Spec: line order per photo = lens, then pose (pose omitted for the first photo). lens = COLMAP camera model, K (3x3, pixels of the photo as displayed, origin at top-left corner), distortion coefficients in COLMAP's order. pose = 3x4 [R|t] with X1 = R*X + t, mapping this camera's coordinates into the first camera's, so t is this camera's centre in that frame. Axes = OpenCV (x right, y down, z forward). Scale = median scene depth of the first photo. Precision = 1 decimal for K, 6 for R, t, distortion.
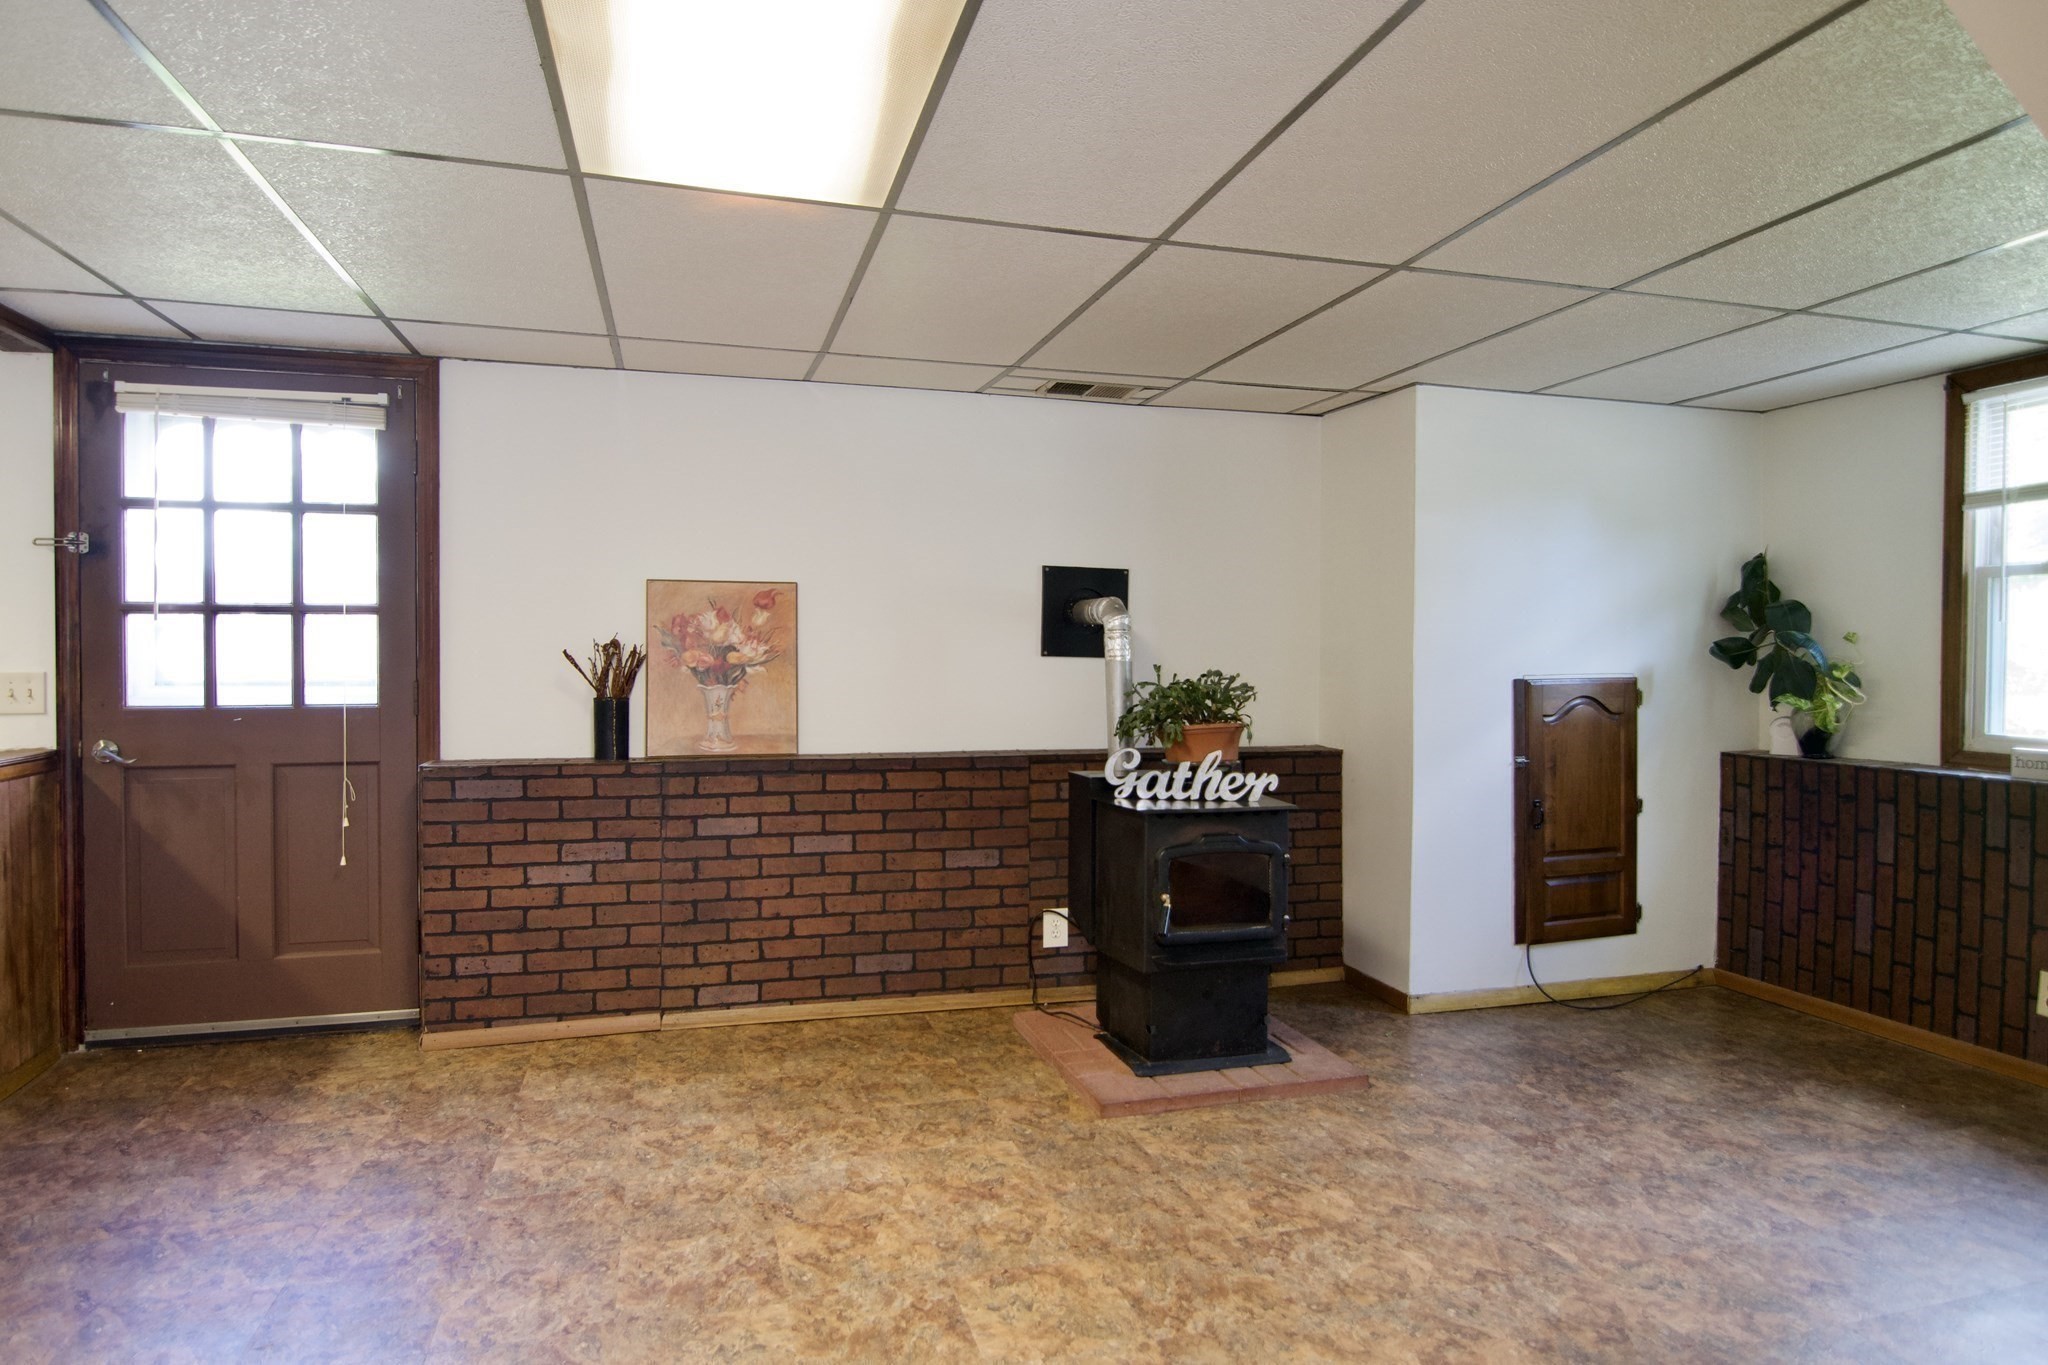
lens RADIAL K [[1153.4, 0, 1013.4], [0, 1153.4, 674.9], [0, 0, 1]] dist [-0.003961, -0.000540]
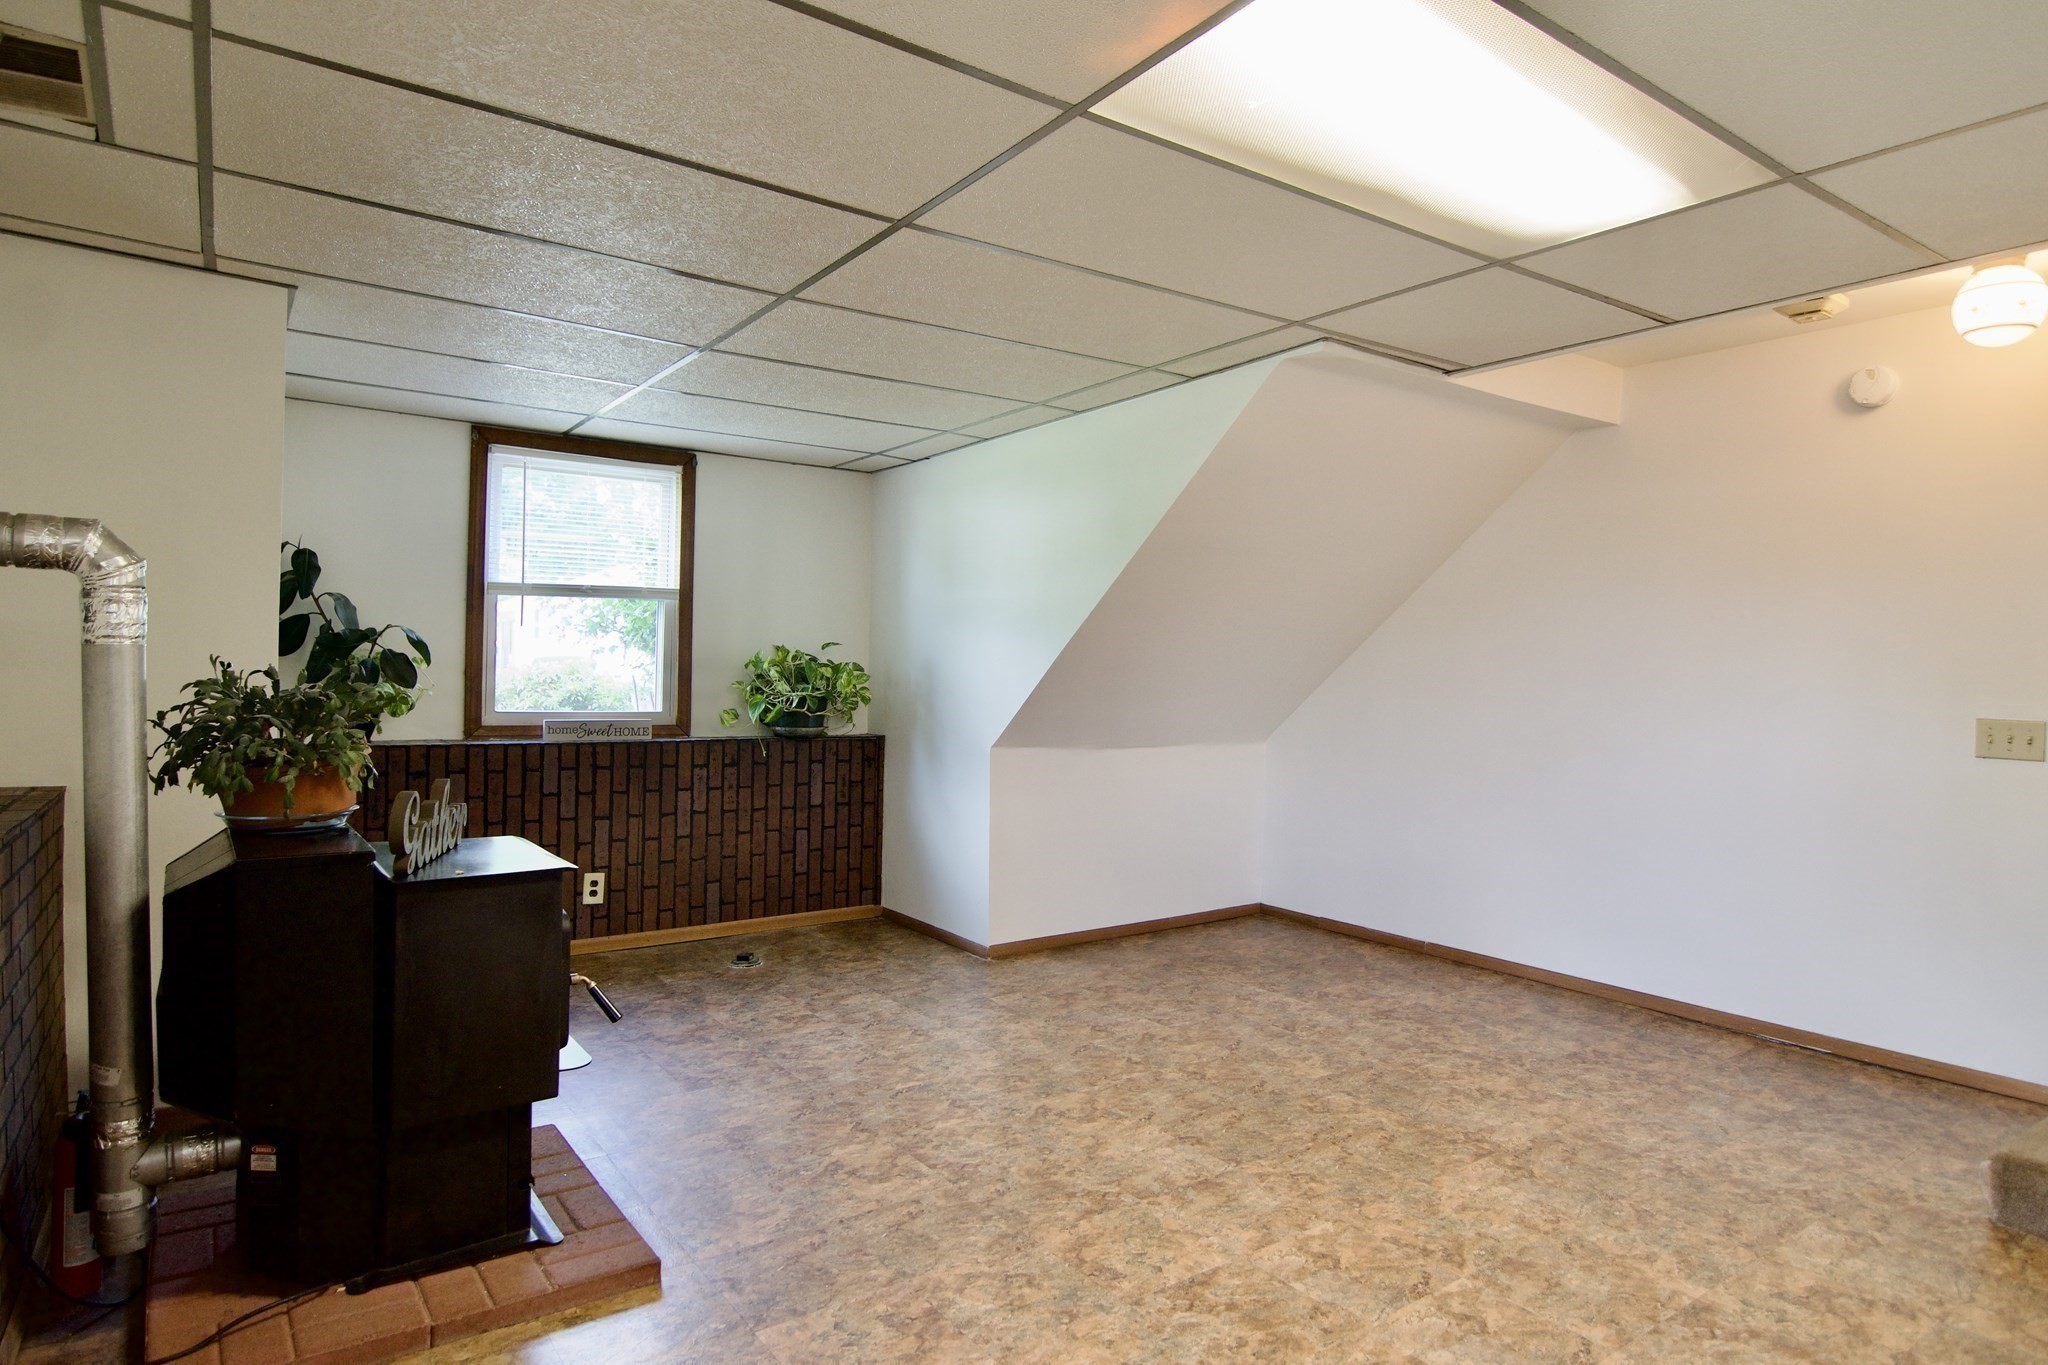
lens RADIAL K [[1153.4, 0, 1021.3], [0, 1153.4, 694.0], [0, 0, 1]] dist [-0.003961, -0.000540]
pose [[-0.323682, -0.026913, 0.945783, -0.818787], [-0.009247, 0.999638, 0.025281, -0.009300], [-0.946121, -0.000563, -0.323813, 1.231845]]
